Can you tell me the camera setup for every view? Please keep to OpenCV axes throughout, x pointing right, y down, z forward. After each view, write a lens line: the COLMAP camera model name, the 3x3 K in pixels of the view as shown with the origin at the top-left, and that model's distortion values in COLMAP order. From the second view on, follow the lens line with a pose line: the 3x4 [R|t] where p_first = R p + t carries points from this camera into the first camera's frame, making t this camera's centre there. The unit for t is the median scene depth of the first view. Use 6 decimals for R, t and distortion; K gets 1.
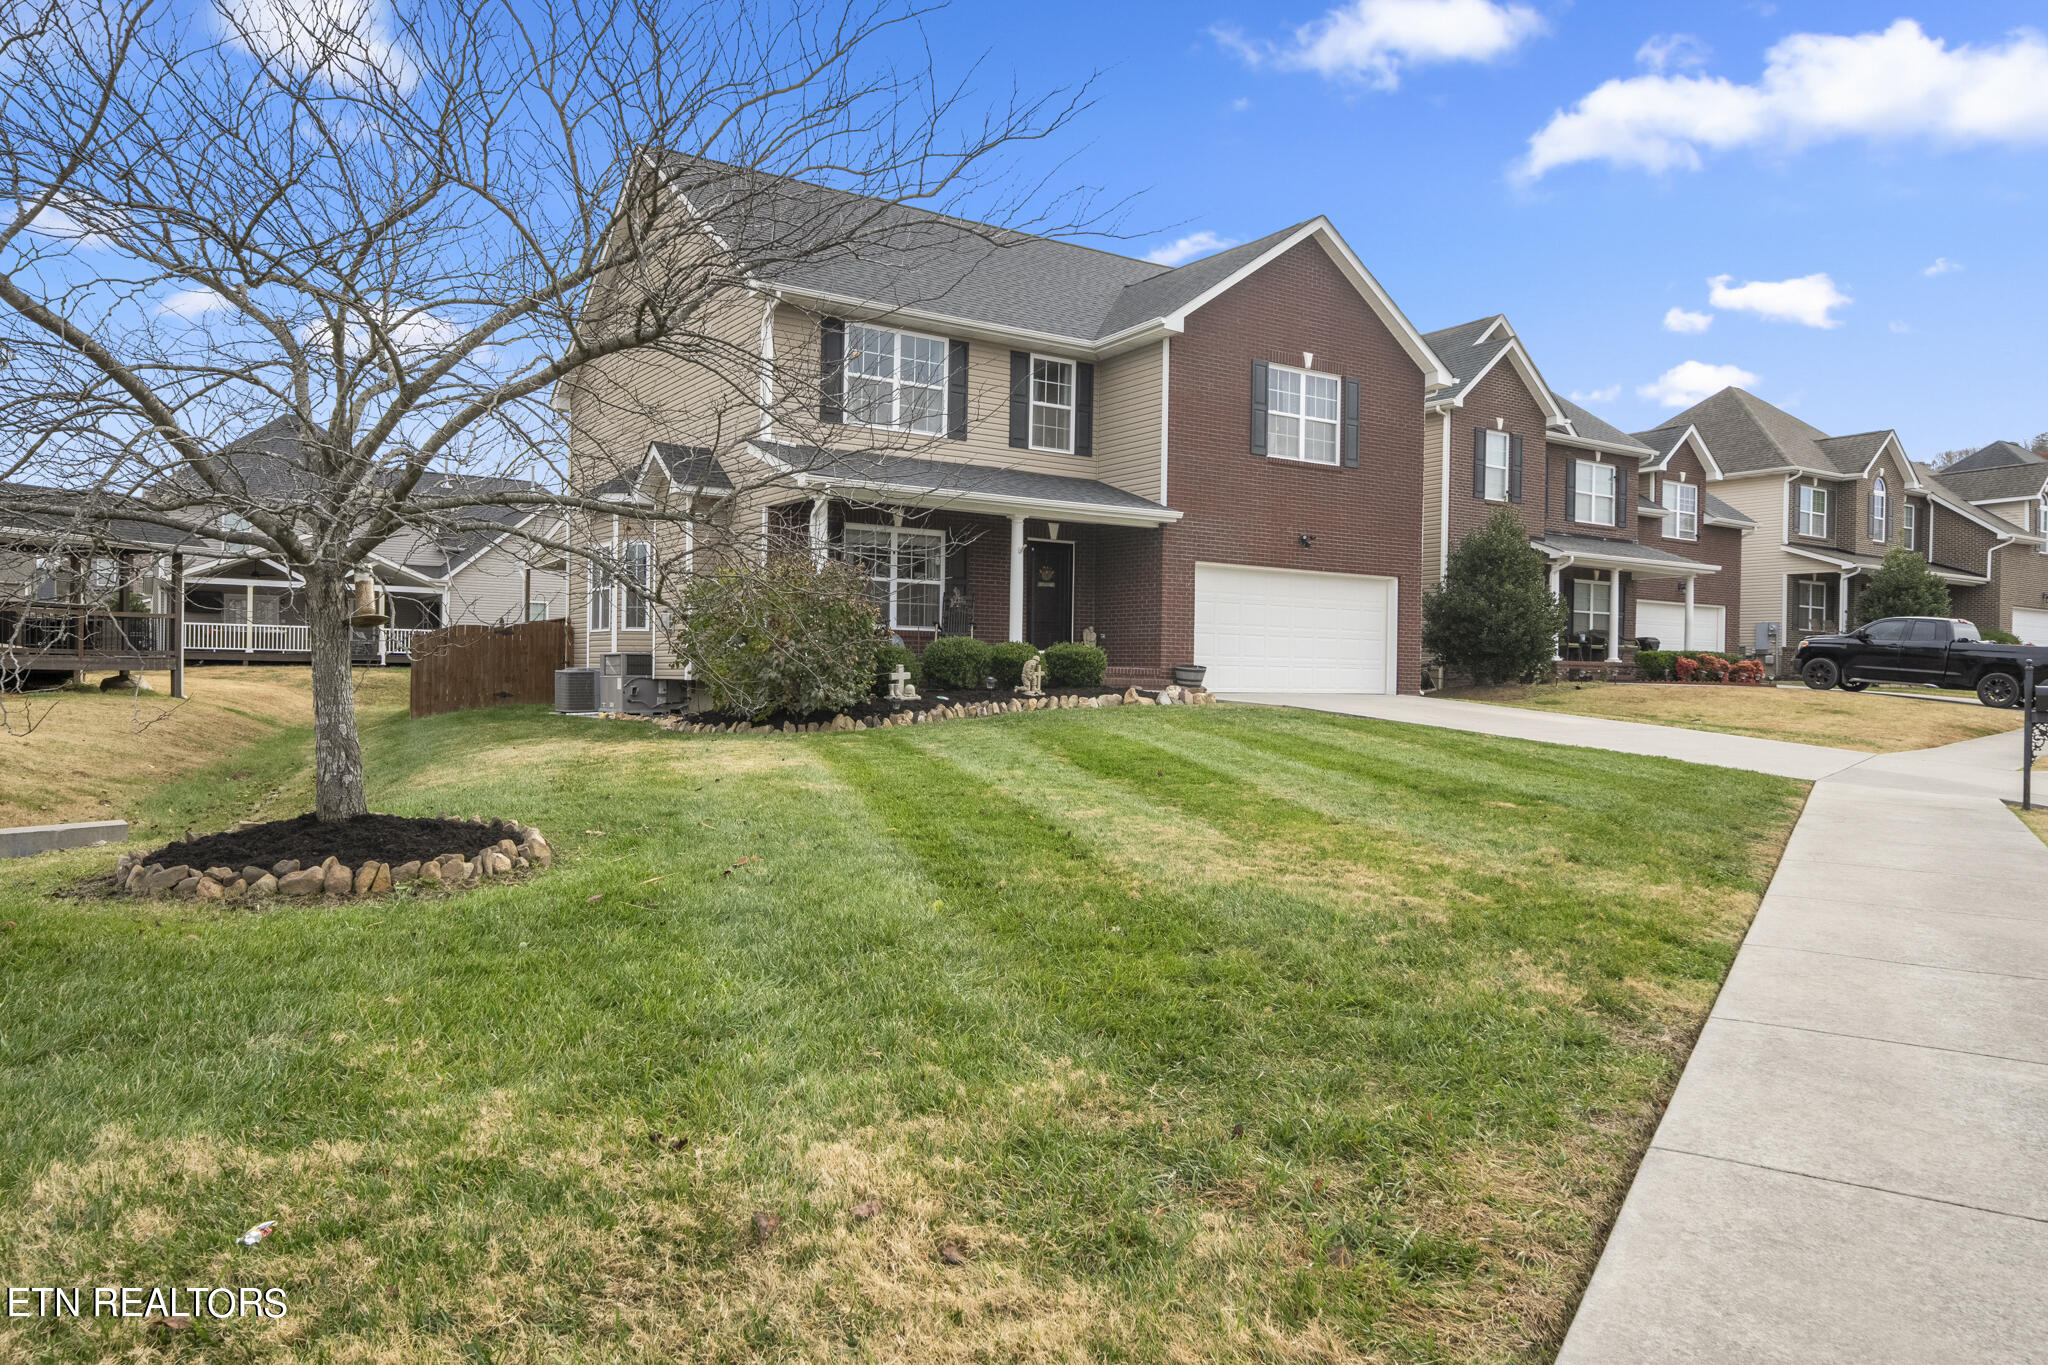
lens RADIAL K [[1389.0, 0, 1022.8], [0, 1389.0, 681.0], [0, 0, 1]] dist [-0.007573, 0.002596]
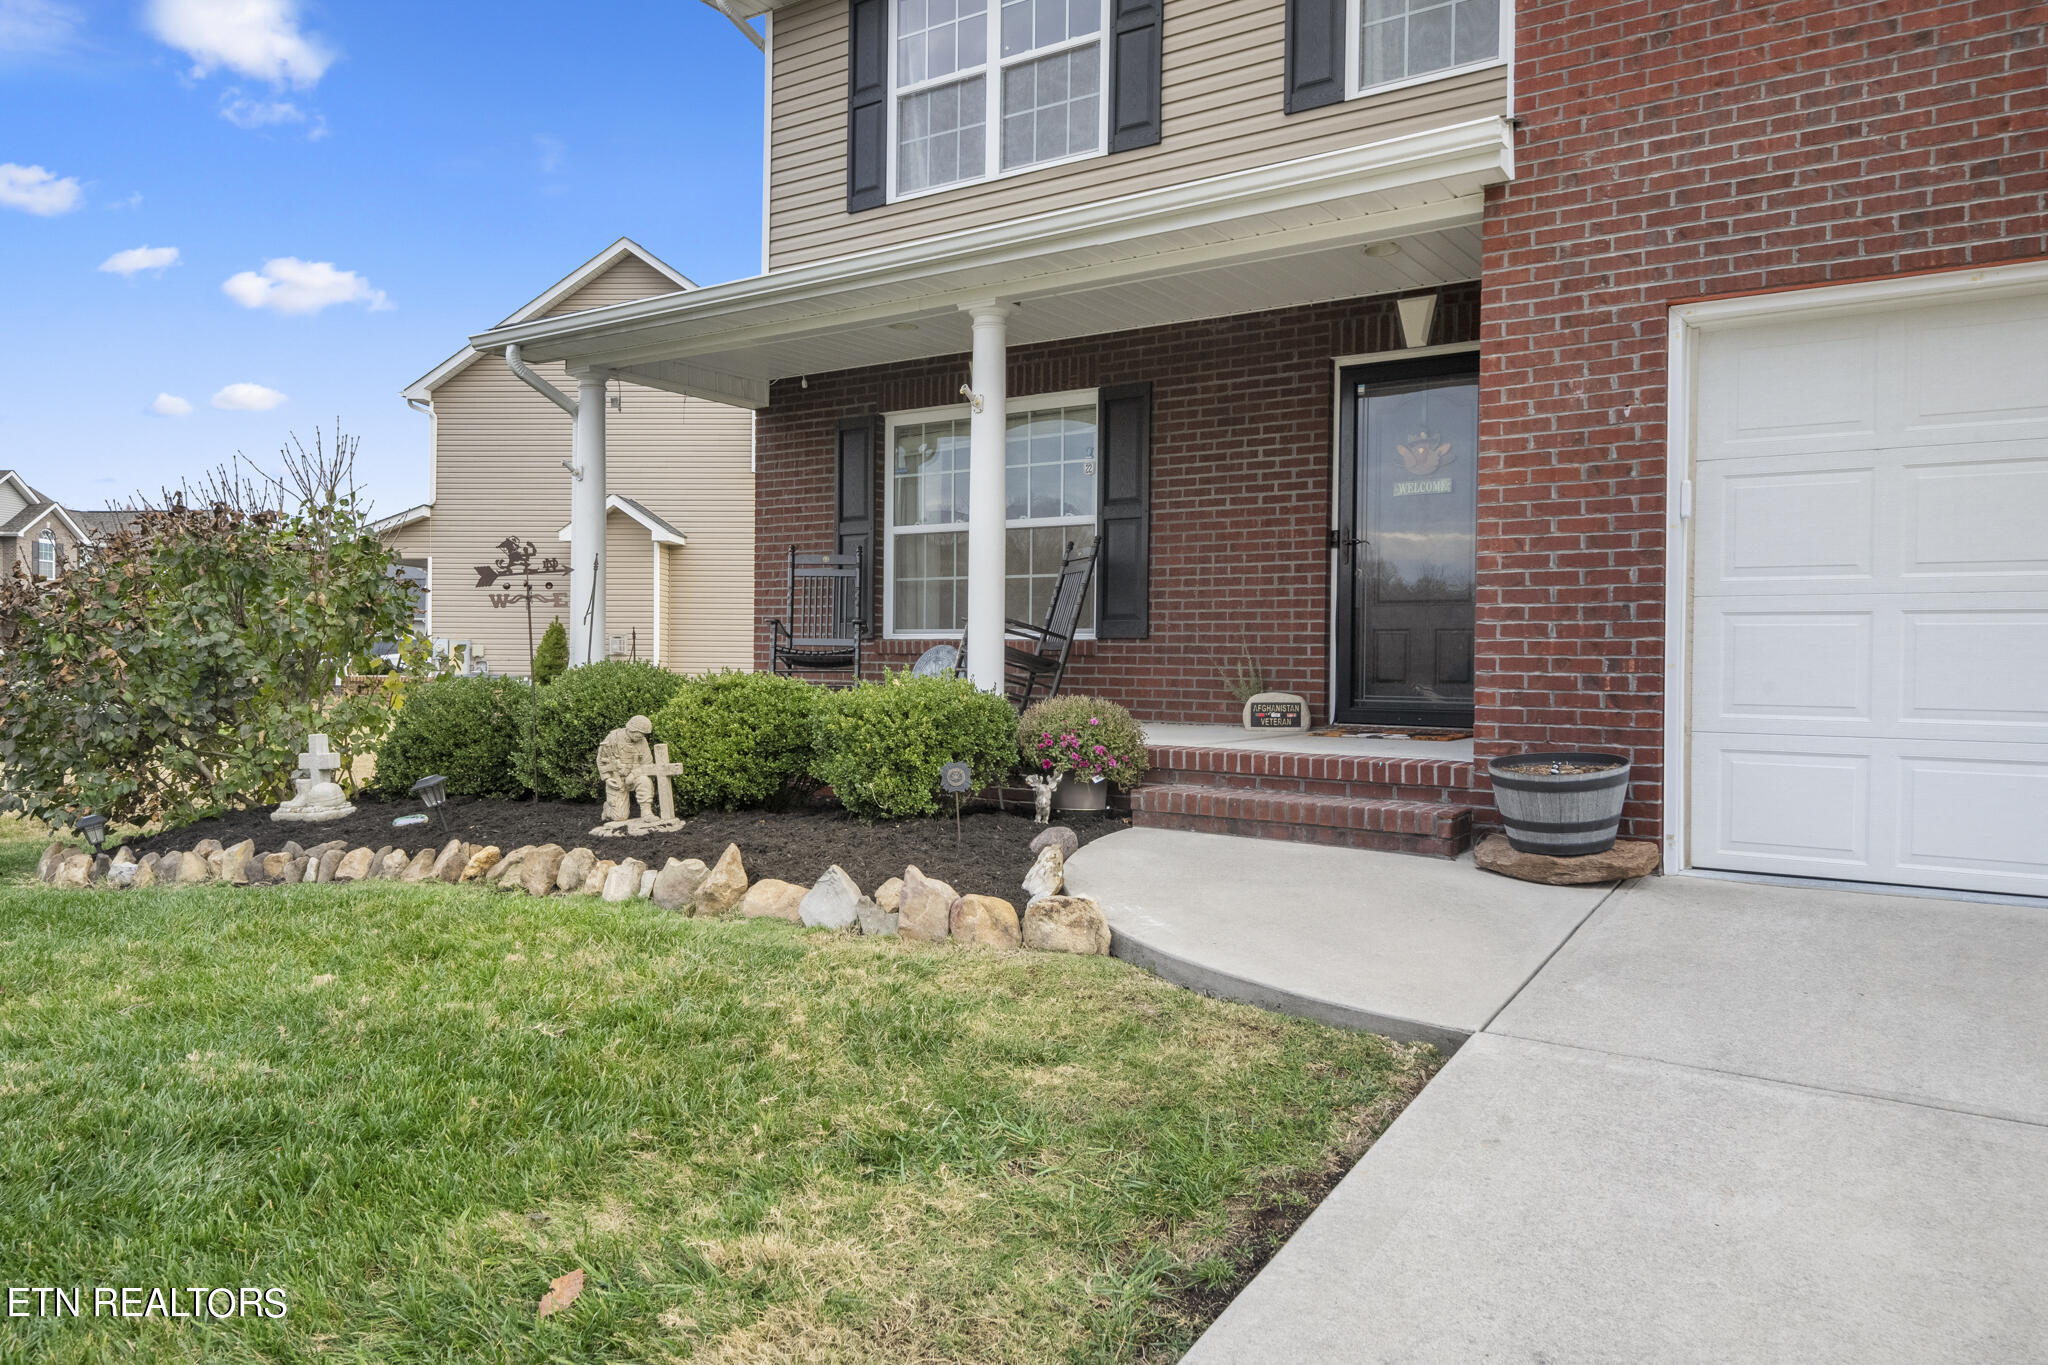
lens RADIAL K [[1389.0, 0, 1015.7], [0, 1389.0, 682.2], [0, 0, 1]] dist [-0.007573, 0.002596]
pose [[0.360840, 0.000557, -0.932627, 0.295296], [-0.008523, 0.999960, -0.002700, -0.021570], [0.932589, 0.008923, 0.360831, 0.803201]]
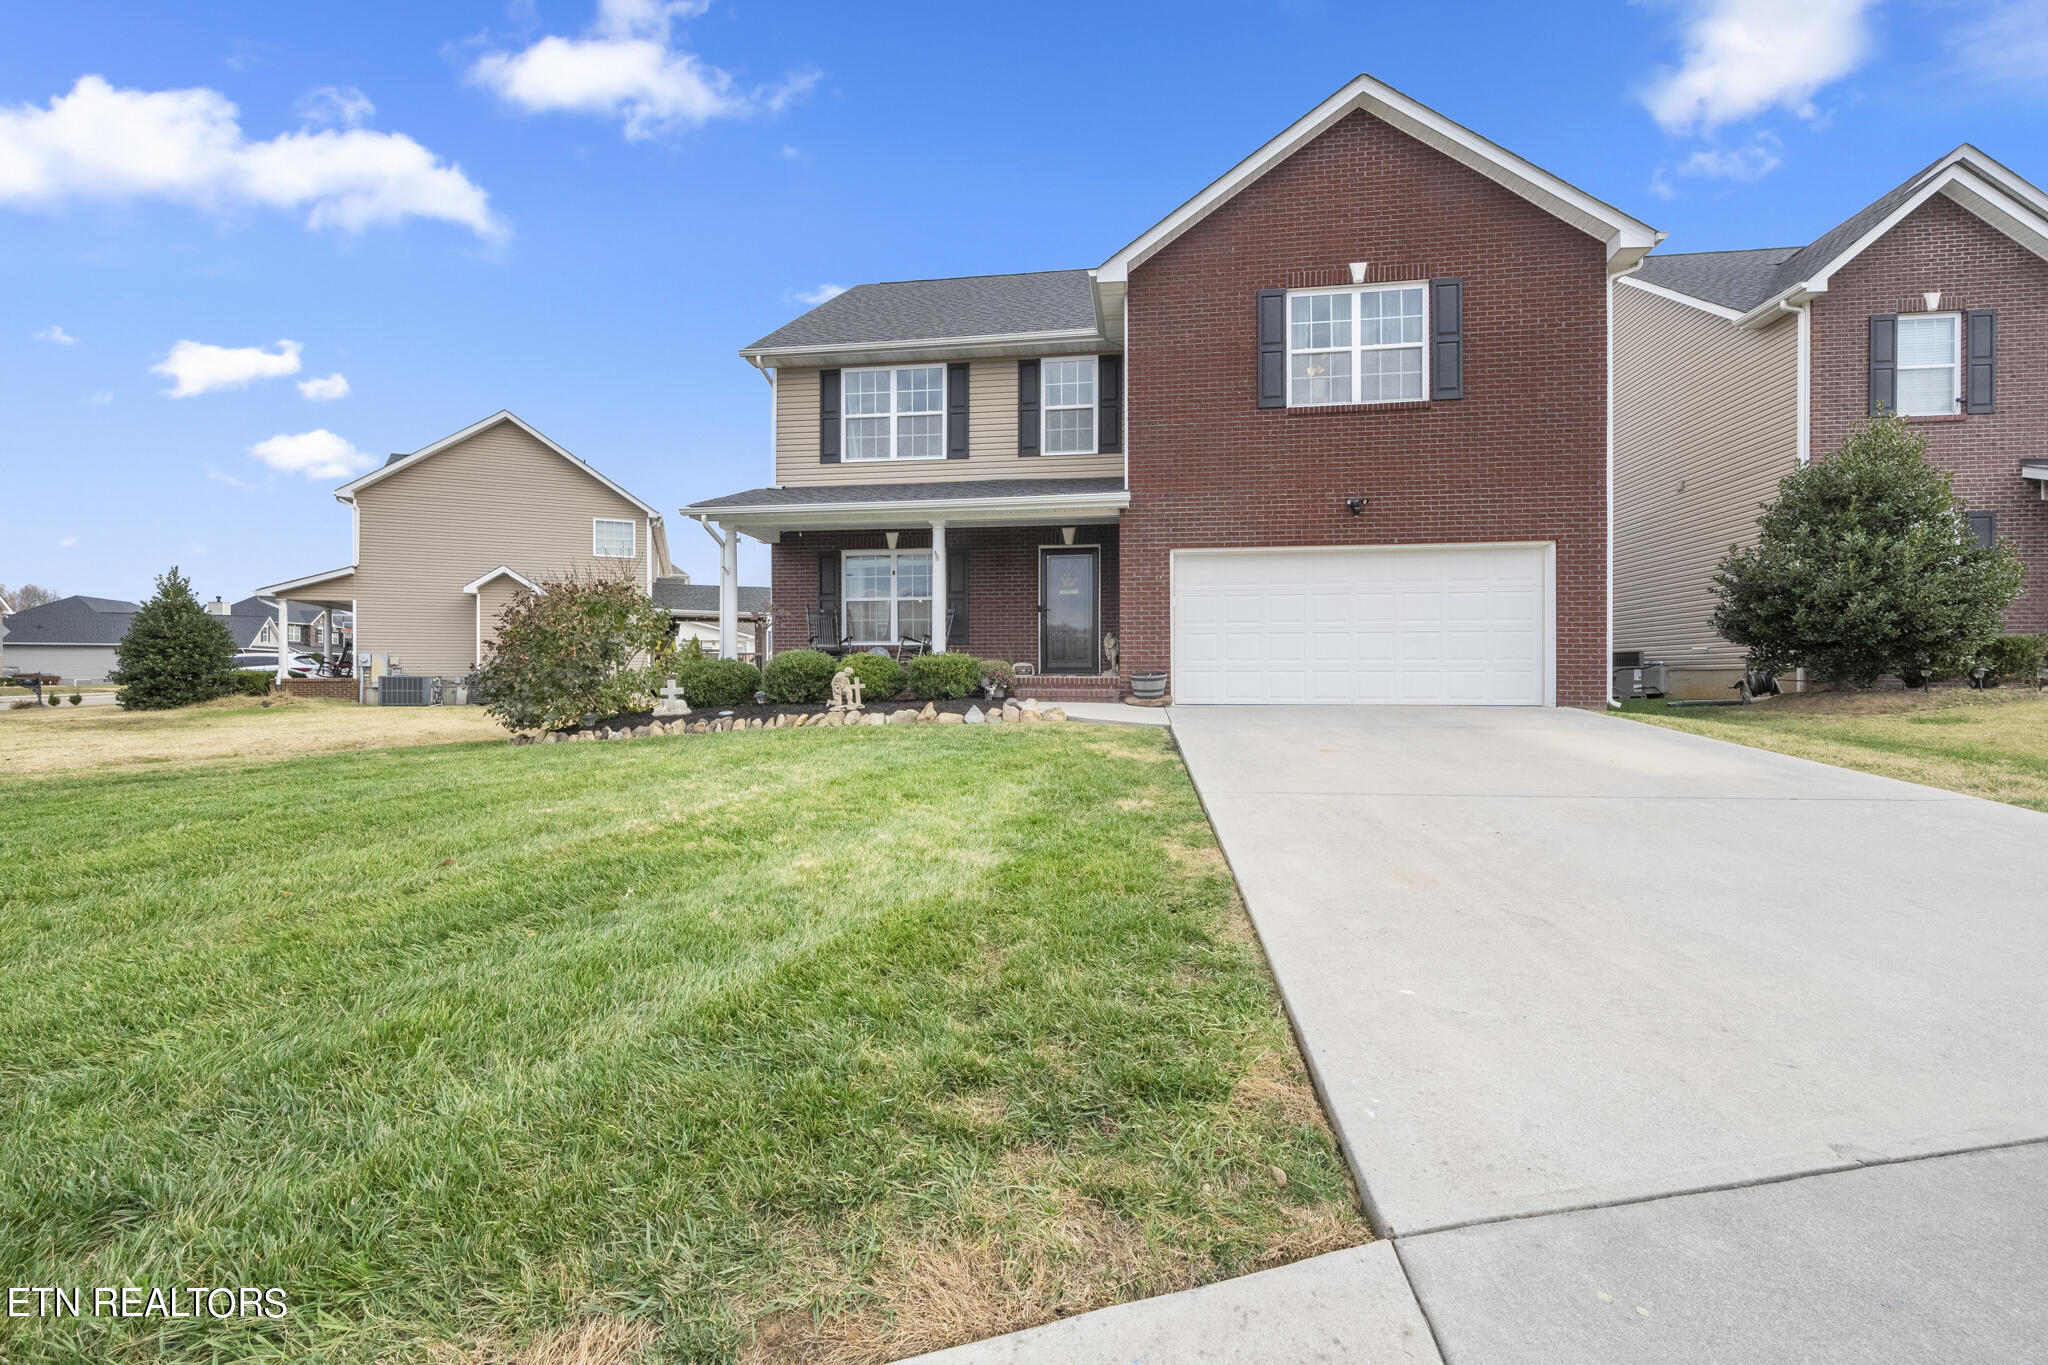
lens RADIAL K [[849.2, 0, 1022.4], [0, 849.2, 684.8], [0, 0, 1]] dist [-0.010619, -0.000271]
pose [[0.734867, -0.011675, -0.678110, 0.400008], [0.009687, 0.999931, -0.006718, -0.001159], [0.678142, -0.001632, 0.734929, 0.551137]]
